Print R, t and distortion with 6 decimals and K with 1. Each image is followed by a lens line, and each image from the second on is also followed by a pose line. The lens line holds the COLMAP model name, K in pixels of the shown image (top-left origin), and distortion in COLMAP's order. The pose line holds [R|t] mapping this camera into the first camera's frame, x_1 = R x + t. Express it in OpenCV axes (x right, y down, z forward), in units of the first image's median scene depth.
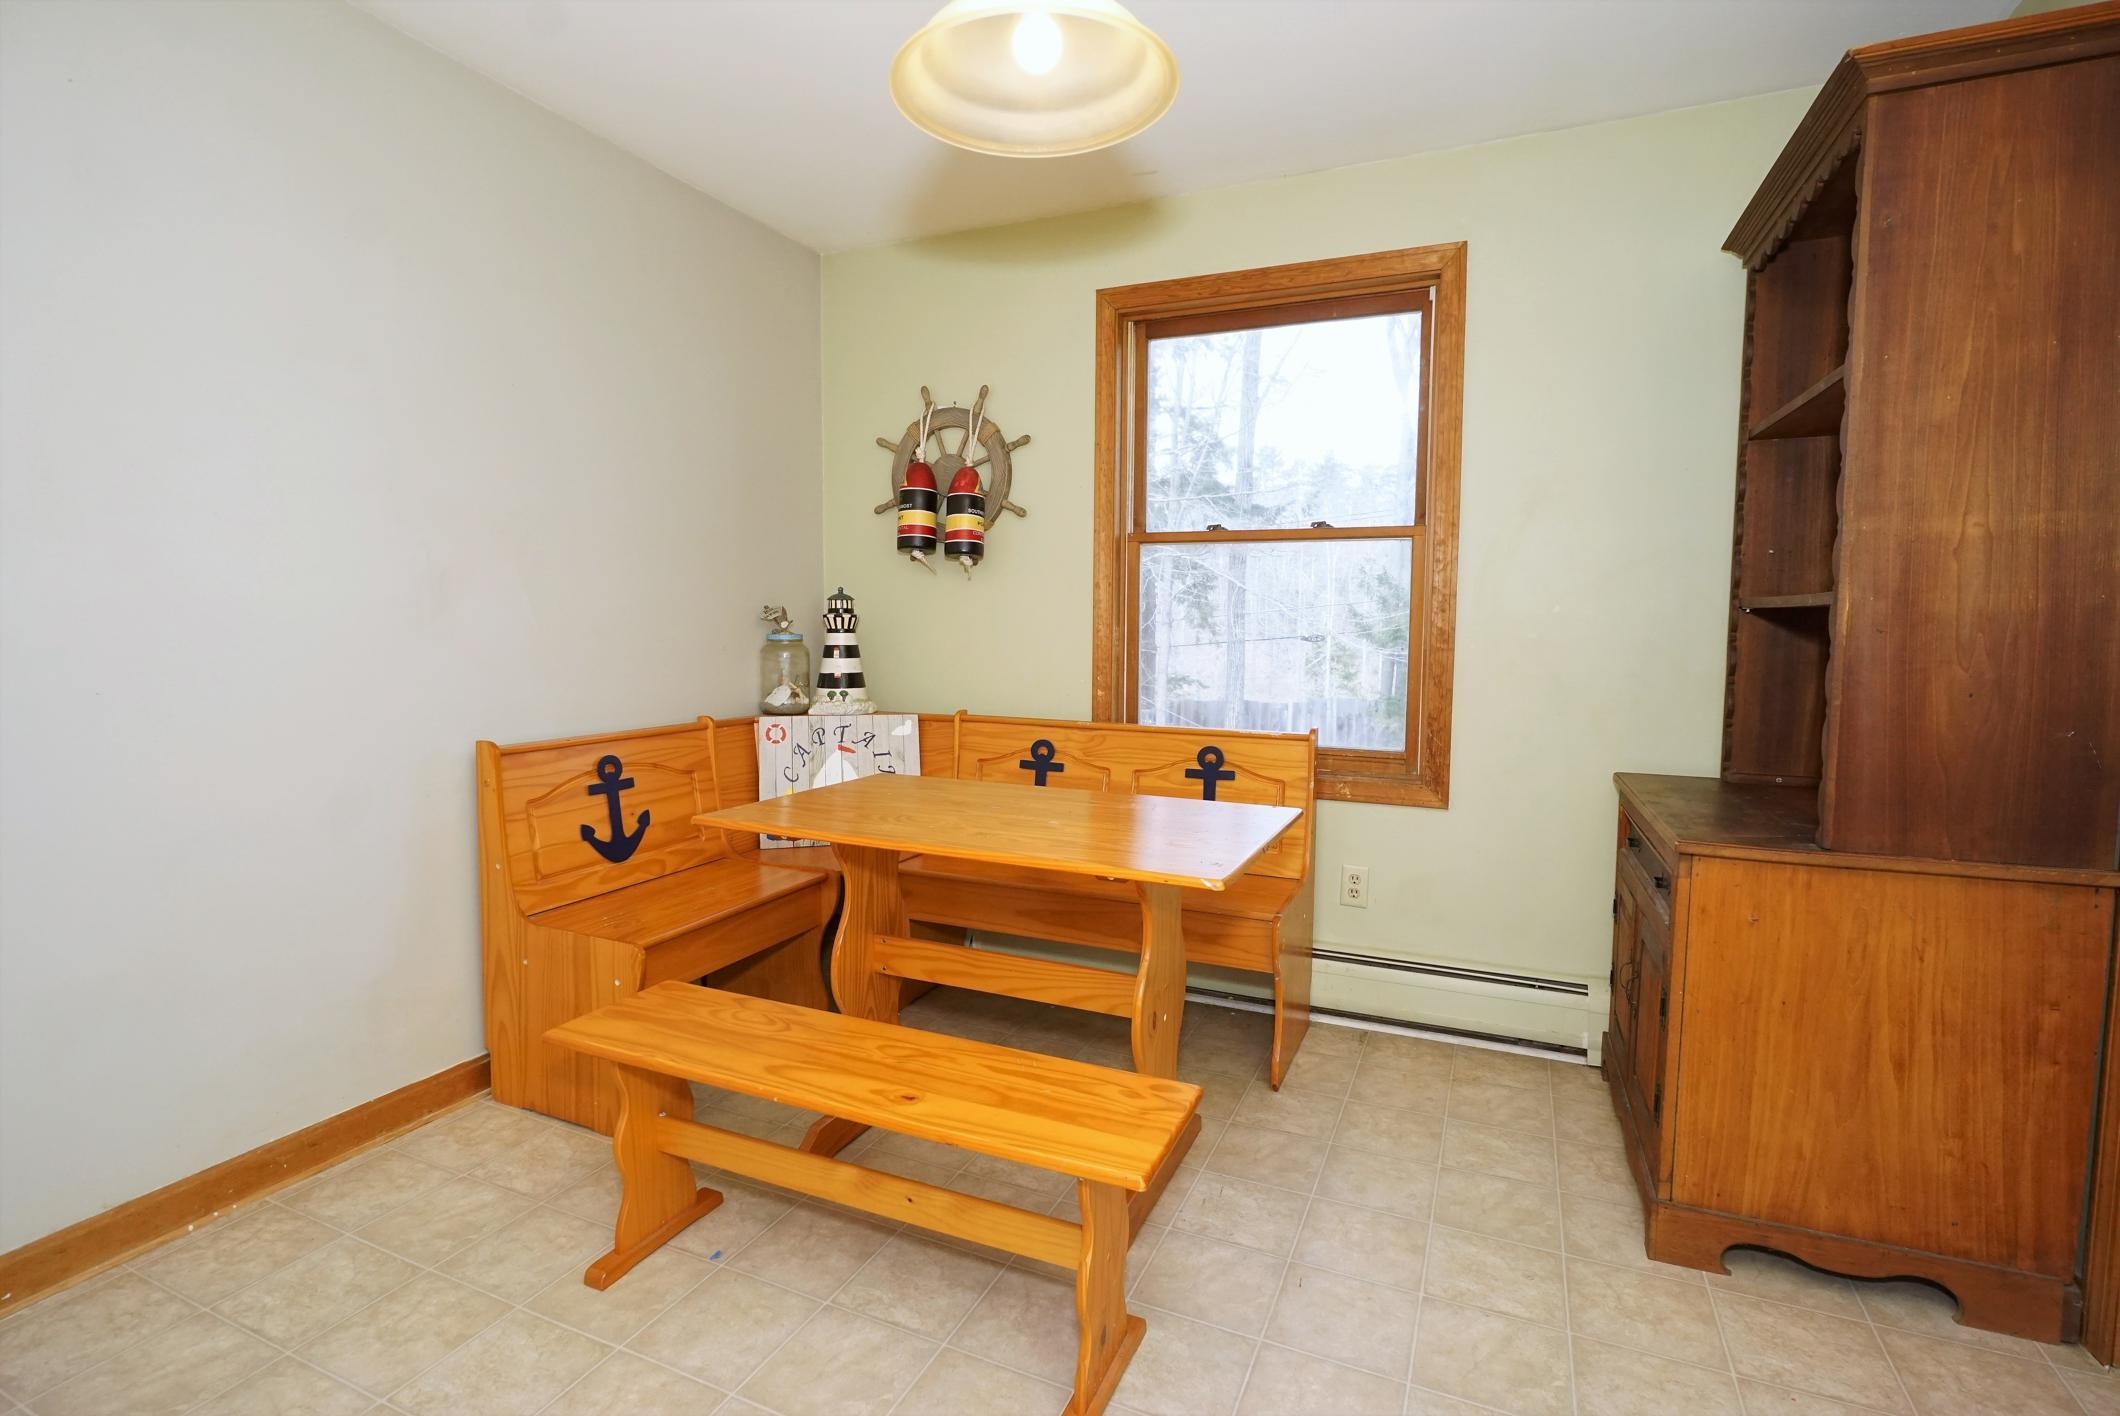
lens RADIAL K [[1013.4, 0, 1053.4], [0, 1013.4, 709.2], [0, 0, 1]] dist [-0.020892, 0.009876]
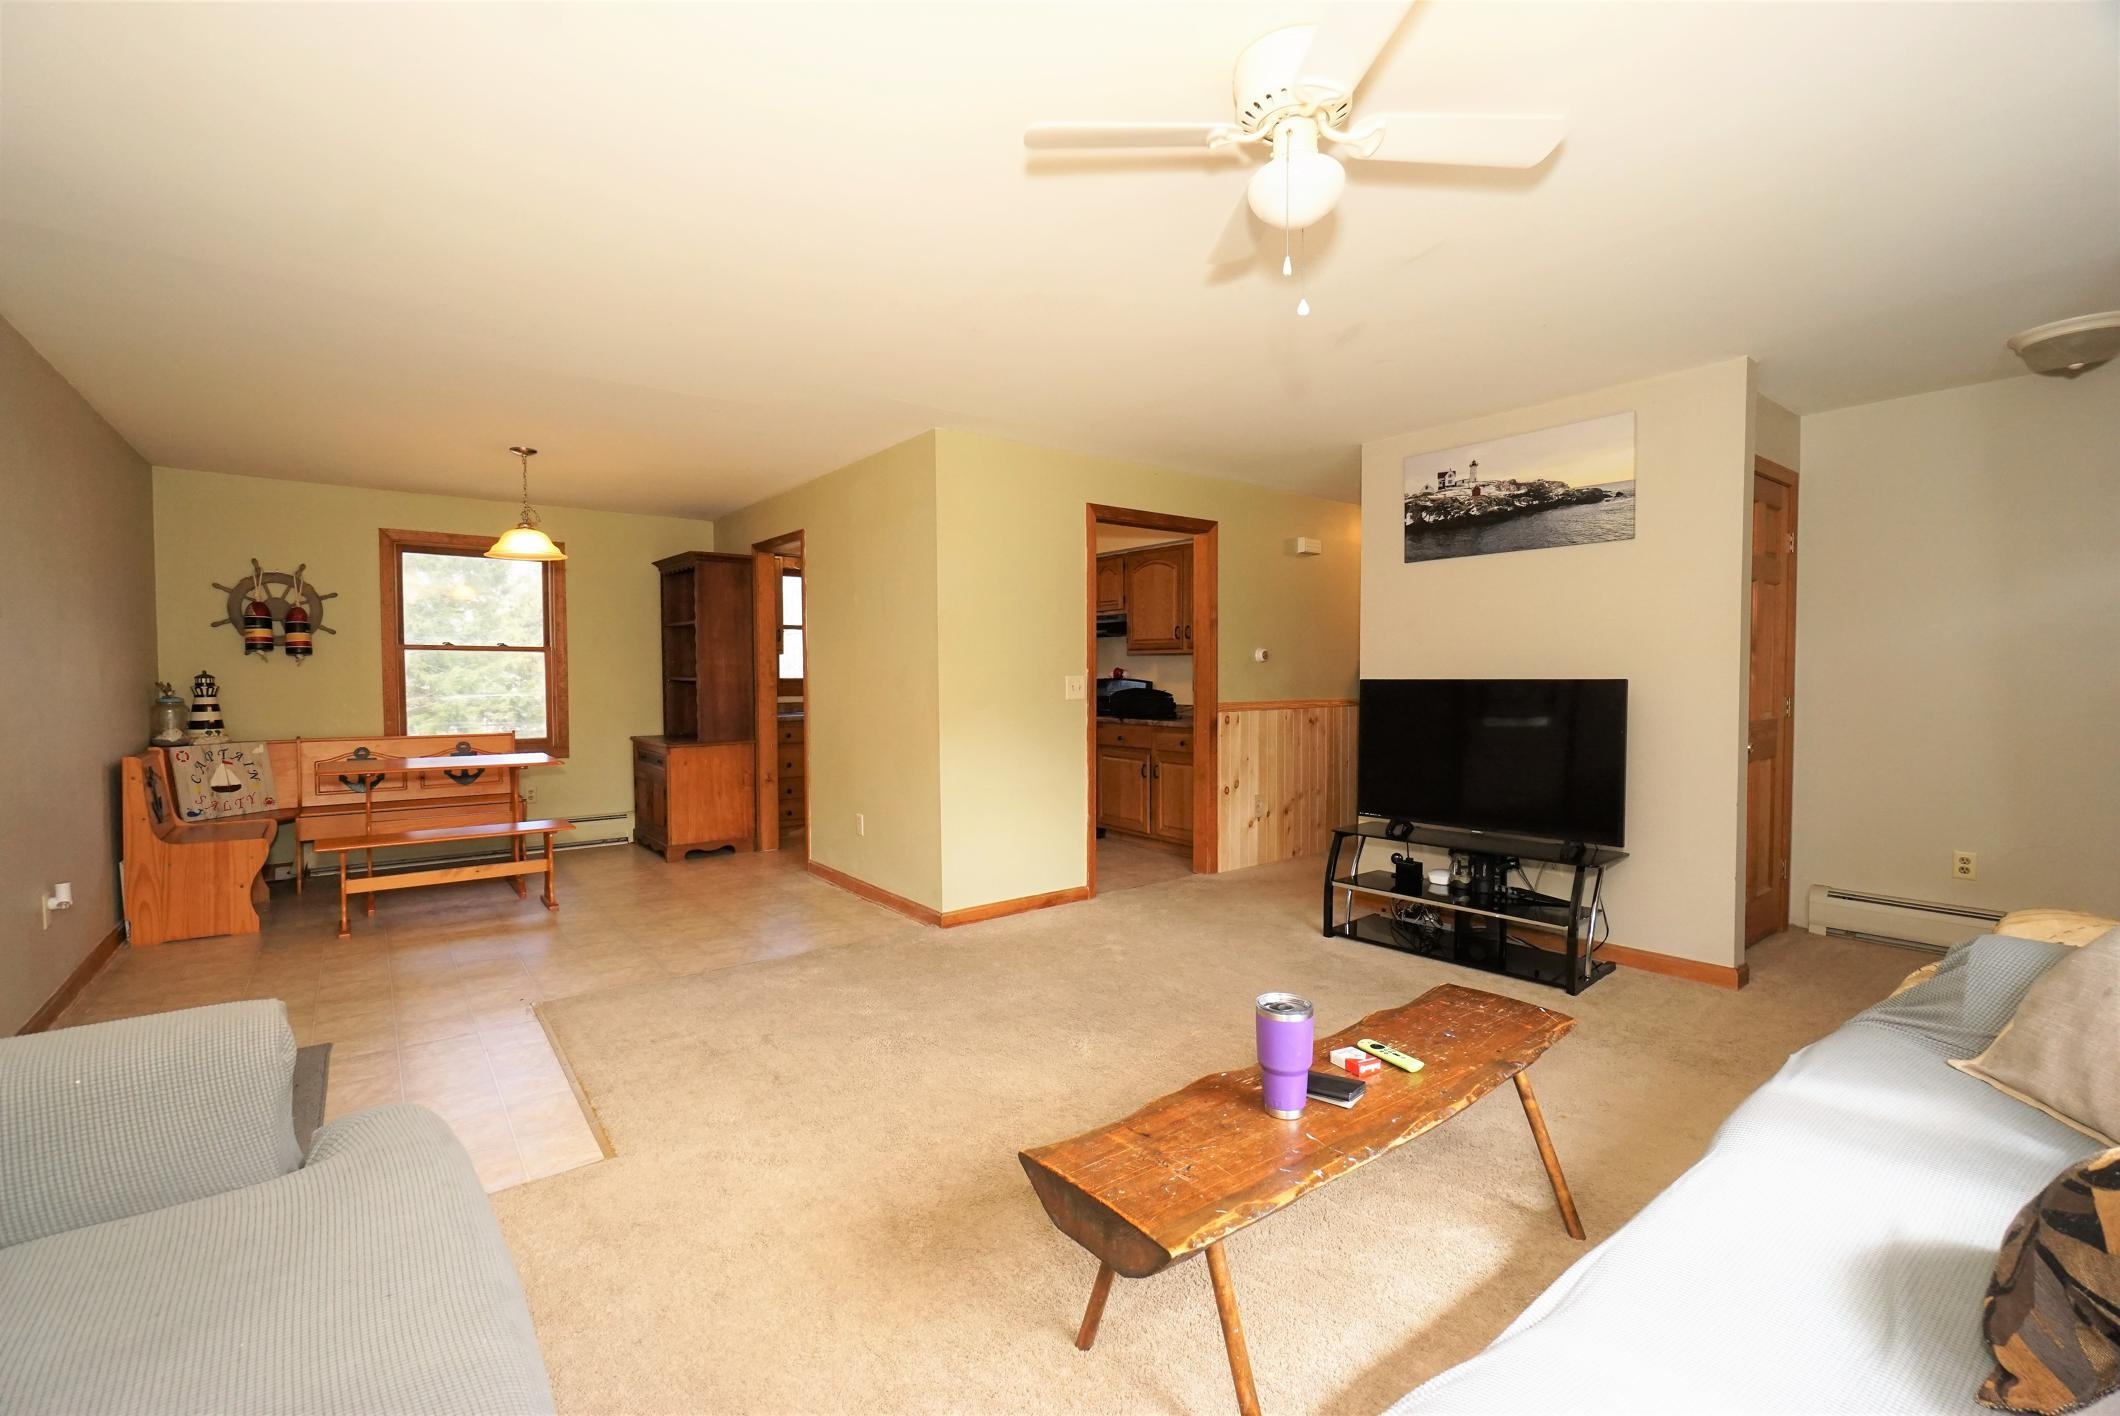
lens RADIAL K [[914.3, 0, 1046.4], [0, 914.3, 705.4], [0, 0, 1]] dist [-0.001619, 0.000581]
pose [[0.478838, -0.039562, 0.877011, -0.926890], [0.078350, 0.996924, 0.002193, 0.049250], [-0.874400, 0.067664, 0.480464, -1.036294]]
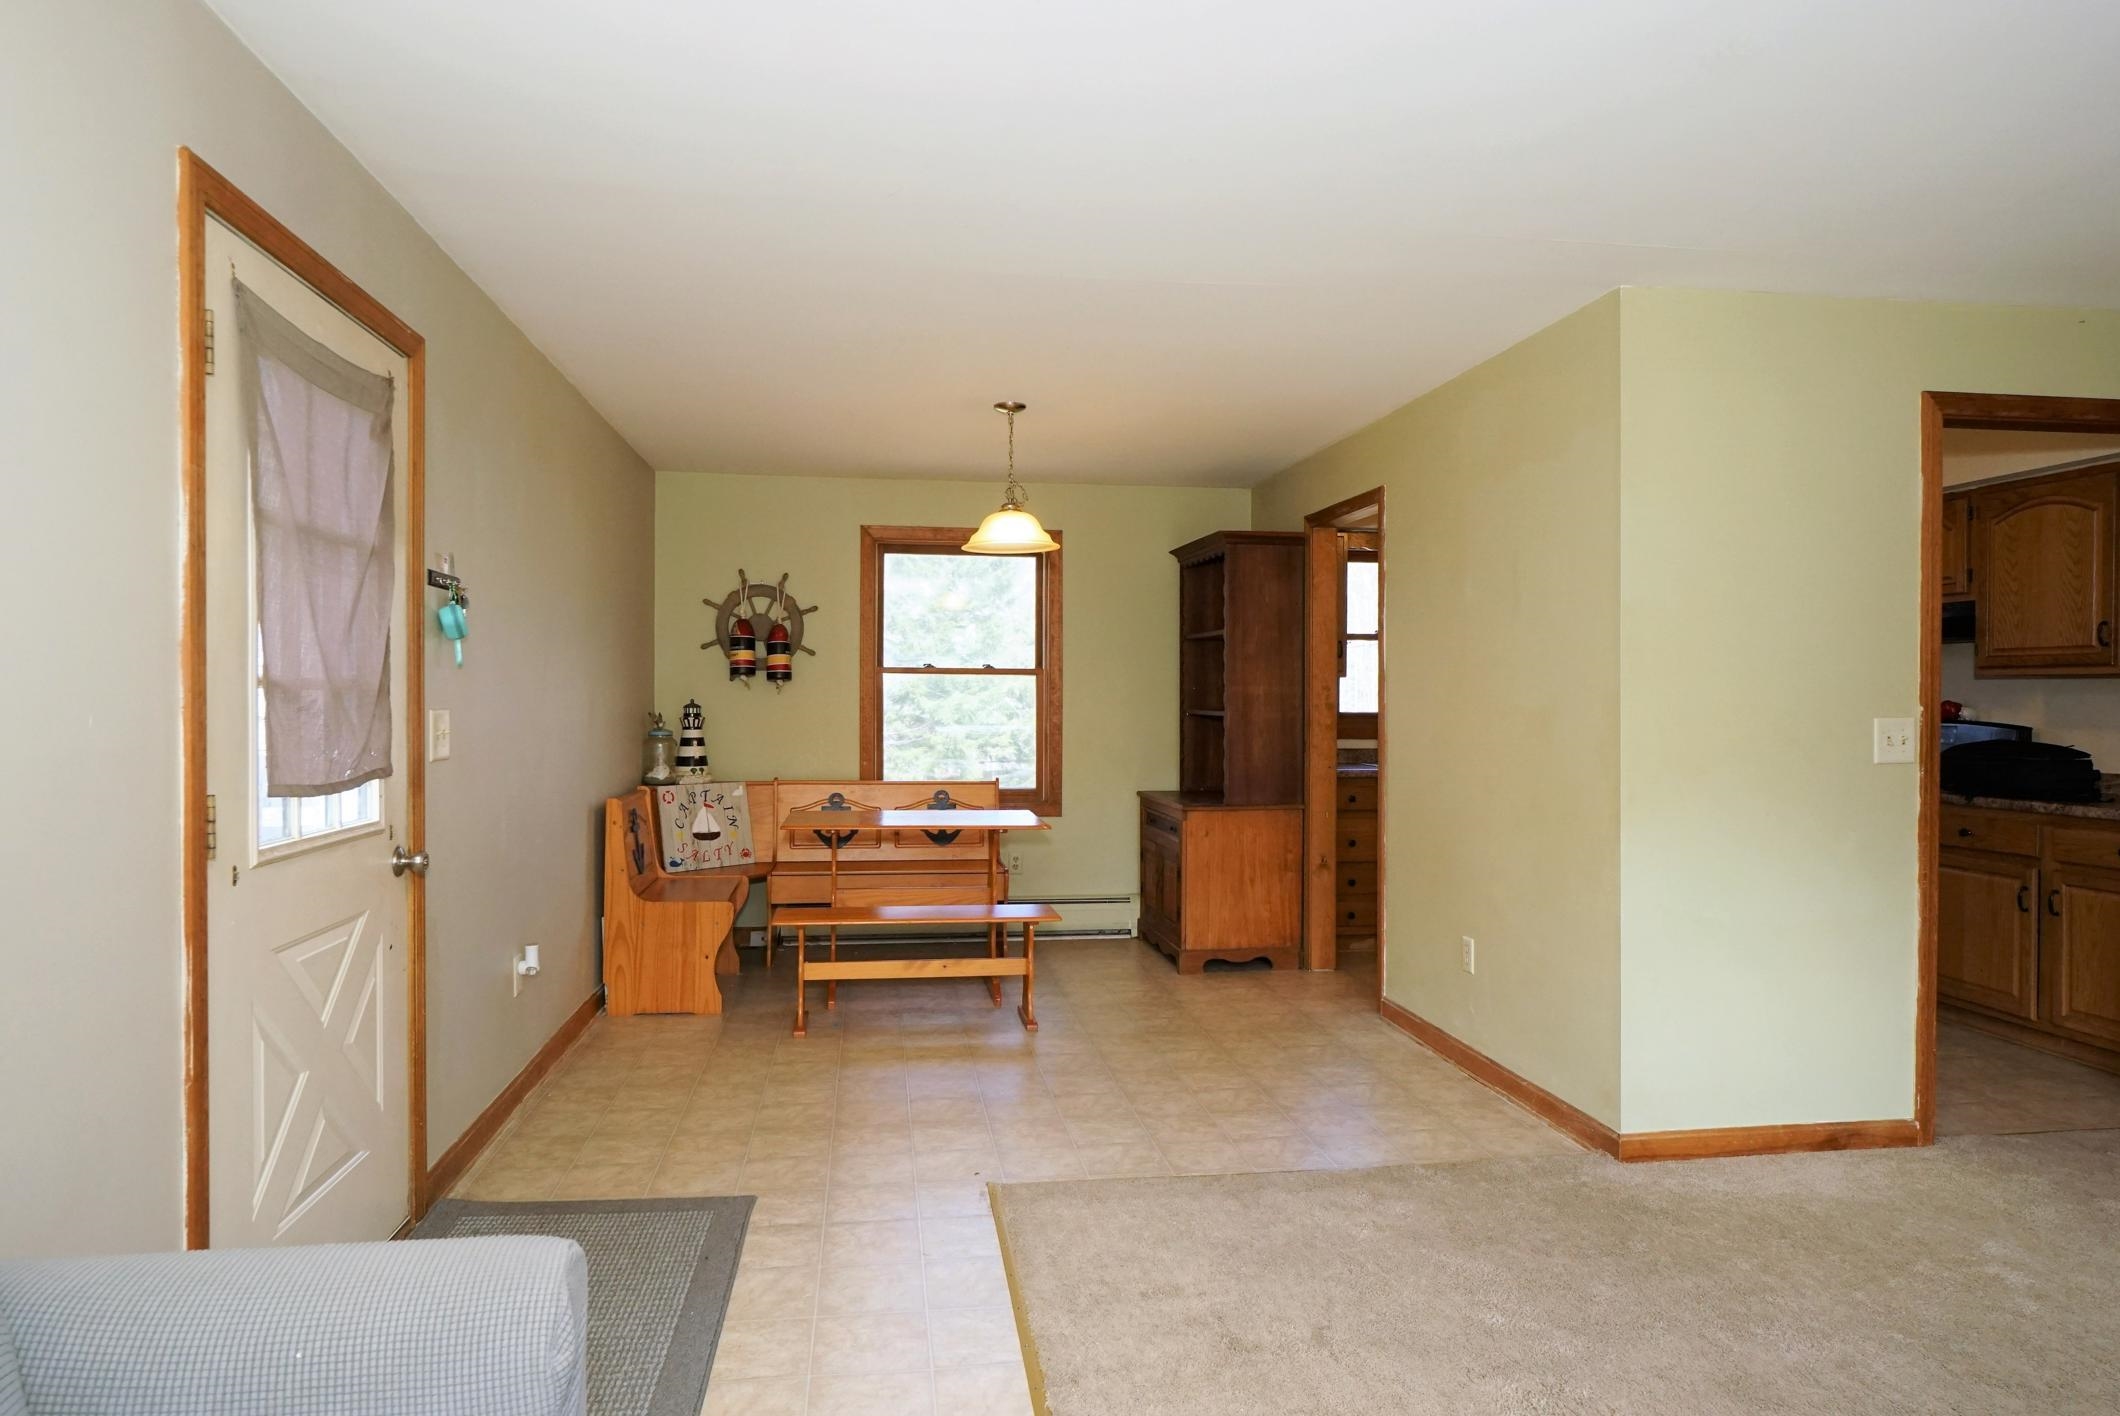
lens RADIAL K [[1240.5, 0, 1051.4], [0, 1240.5, 711.1], [0, 0, 1]] dist [-0.020863, 0.009389]
pose [[0.844339, -0.009616, 0.535723, -0.776795], [0.046848, 0.997335, -0.055933, 0.026235], [-0.533757, 0.072324, 0.842539, -0.867704]]
